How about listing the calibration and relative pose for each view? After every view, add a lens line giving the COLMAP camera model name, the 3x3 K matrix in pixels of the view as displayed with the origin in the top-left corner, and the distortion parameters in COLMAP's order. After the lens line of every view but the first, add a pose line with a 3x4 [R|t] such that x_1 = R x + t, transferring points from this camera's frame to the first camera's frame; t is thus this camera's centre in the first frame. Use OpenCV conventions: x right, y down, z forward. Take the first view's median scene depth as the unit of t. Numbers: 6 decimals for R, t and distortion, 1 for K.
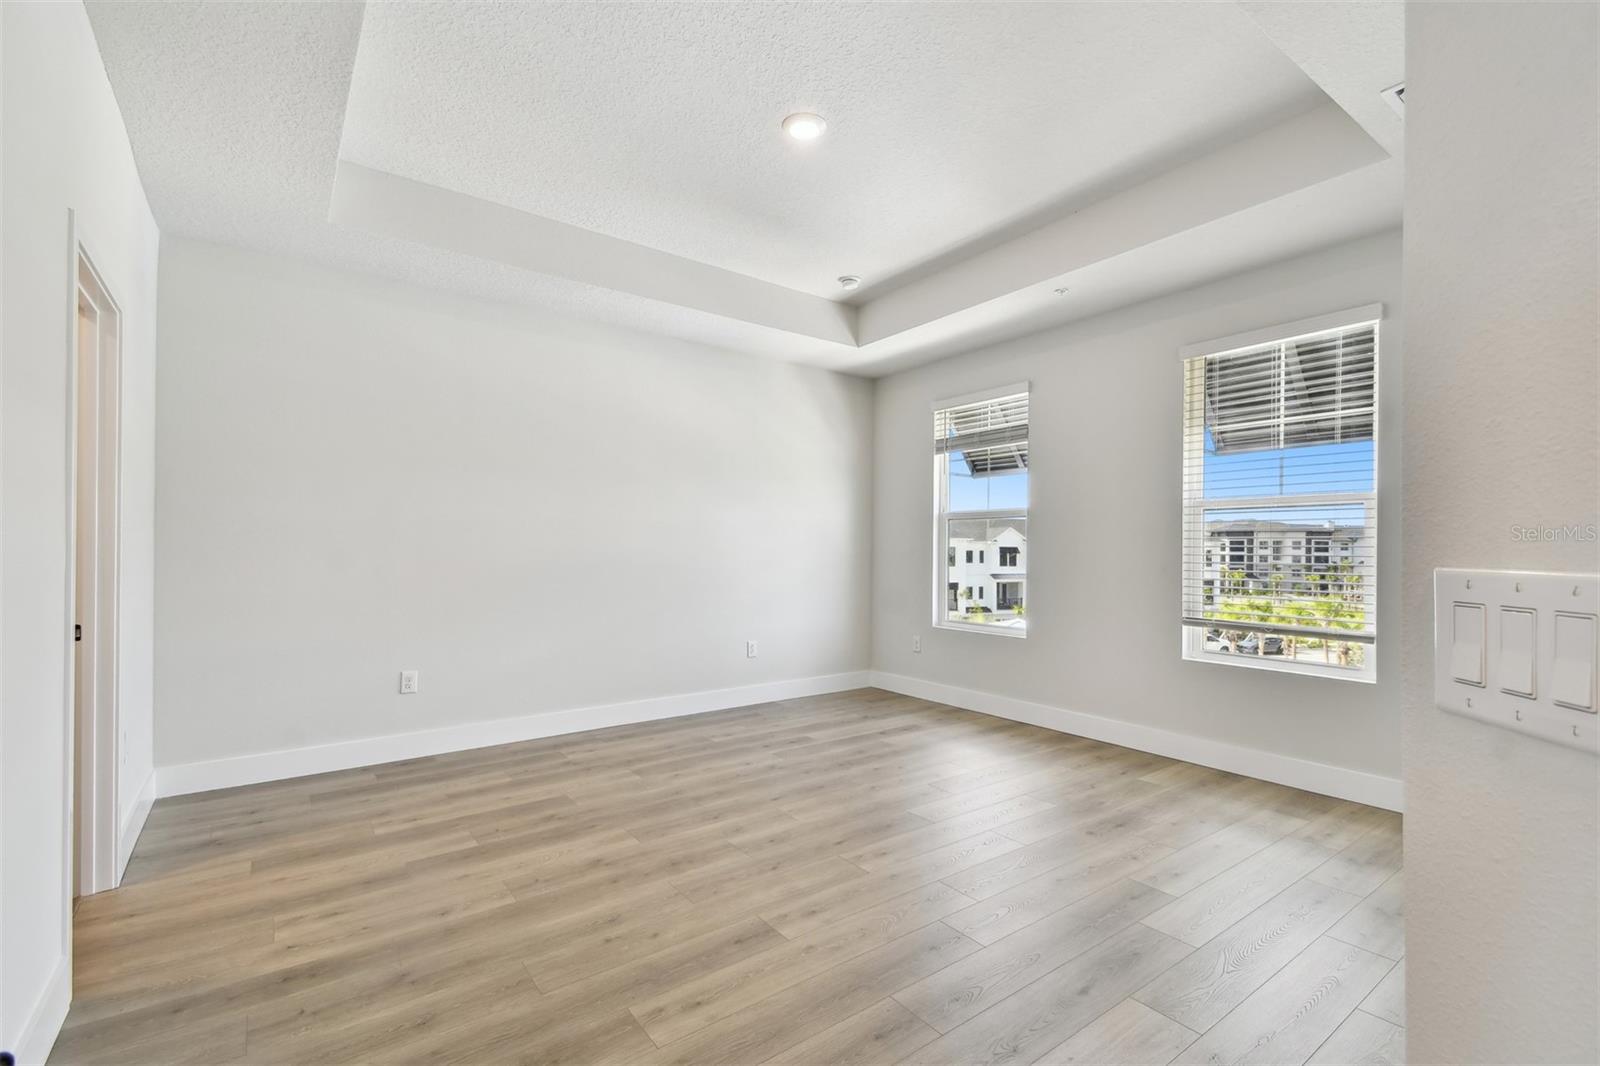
lens RADIAL K [[709.7, 0, 805.6], [0, 709.7, 547.7], [0, 0, 1]] dist [0.041966, -0.020156]
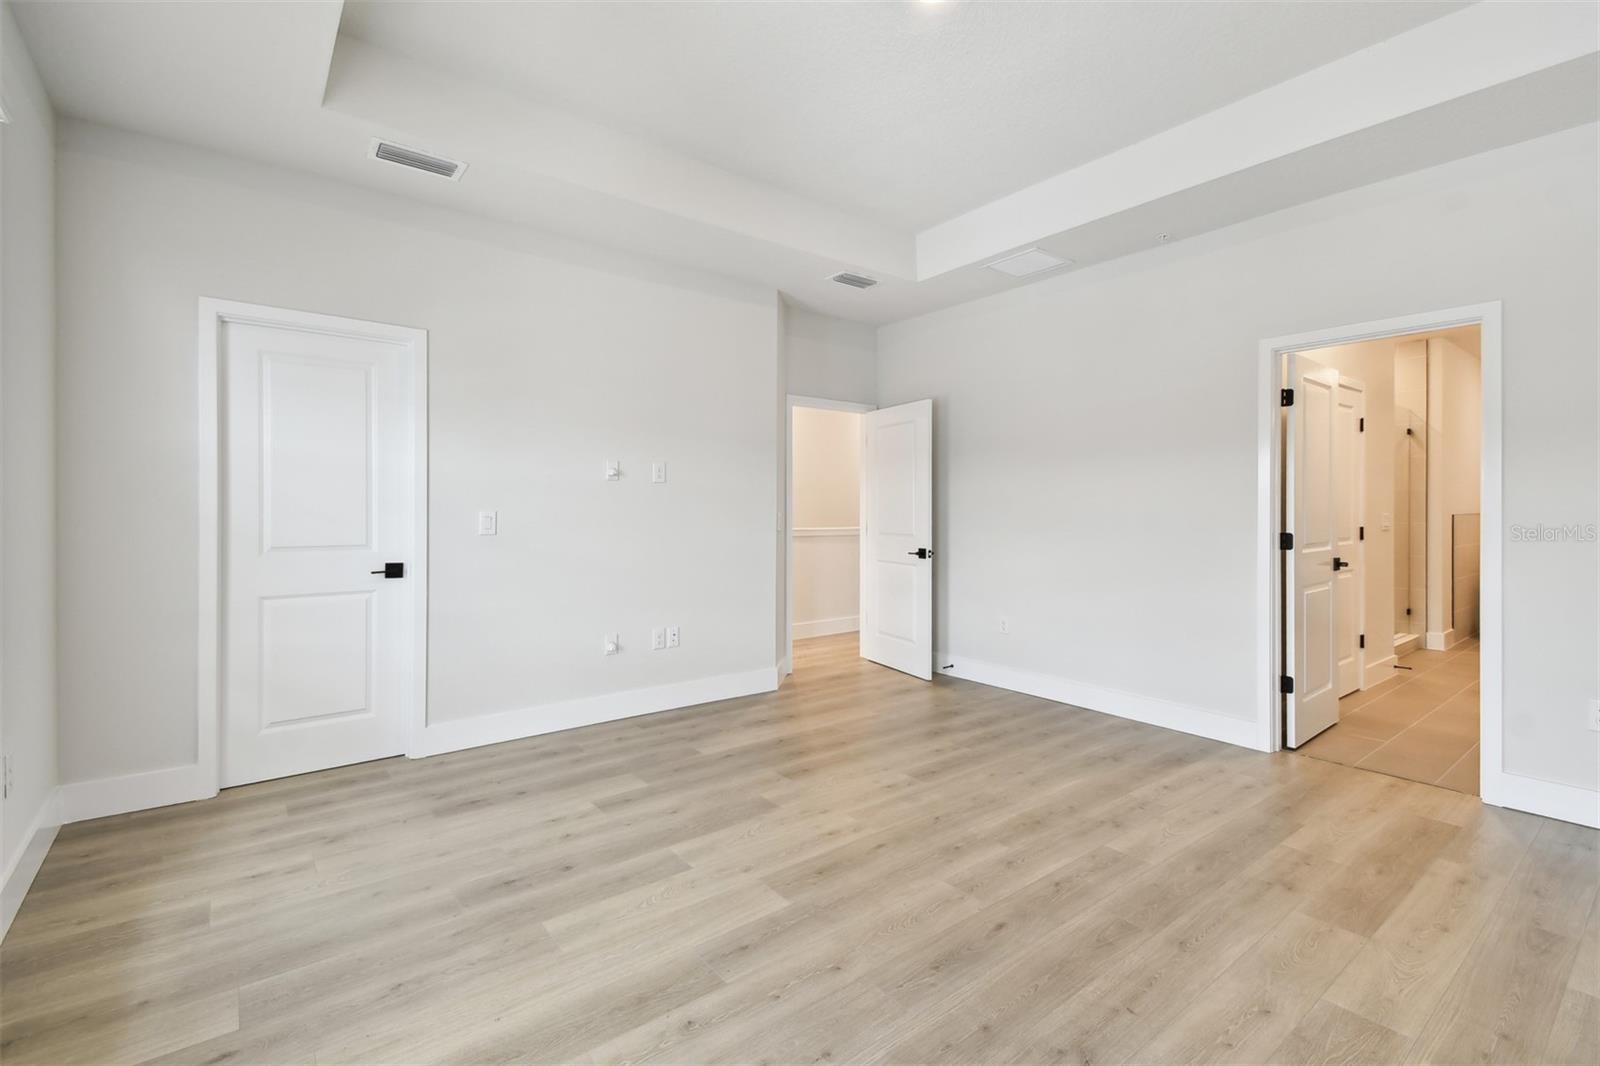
lens RADIAL K [[709.7, 0, 801.2], [0, 709.7, 513.6], [0, 0, 1]] dist [0.041966, -0.020156]
pose [[-0.999807, -0.006636, -0.018483, 0.163425], [-0.006695, 0.999973, 0.003130, 0.001687], [0.018462, 0.003254, -0.999824, 1.878267]]
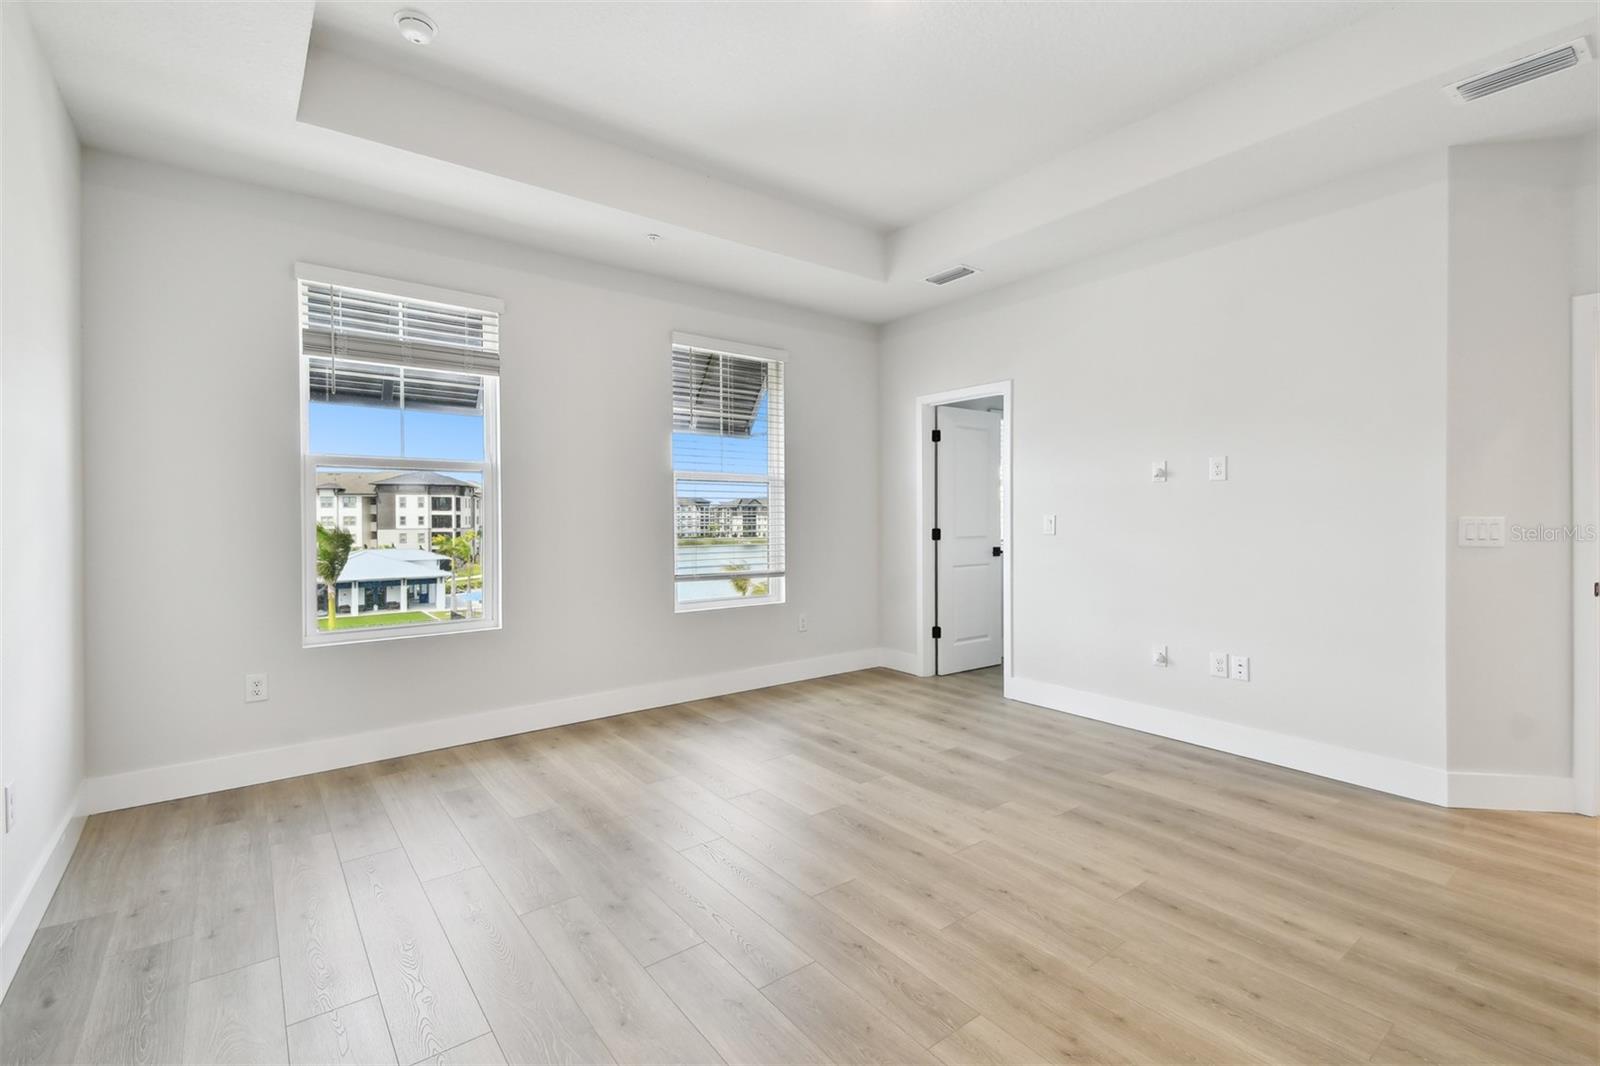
lens RADIAL K [[709.7, 0, 804.9], [0, 709.7, 516.4], [0, 0, 1]] dist [0.041966, -0.020156]
pose [[-0.015749, -0.006599, 0.999854, -0.818717], [0.000870, 0.999978, 0.006613, -0.002185], [-0.999876, 0.000974, -0.015743, 1.150755]]
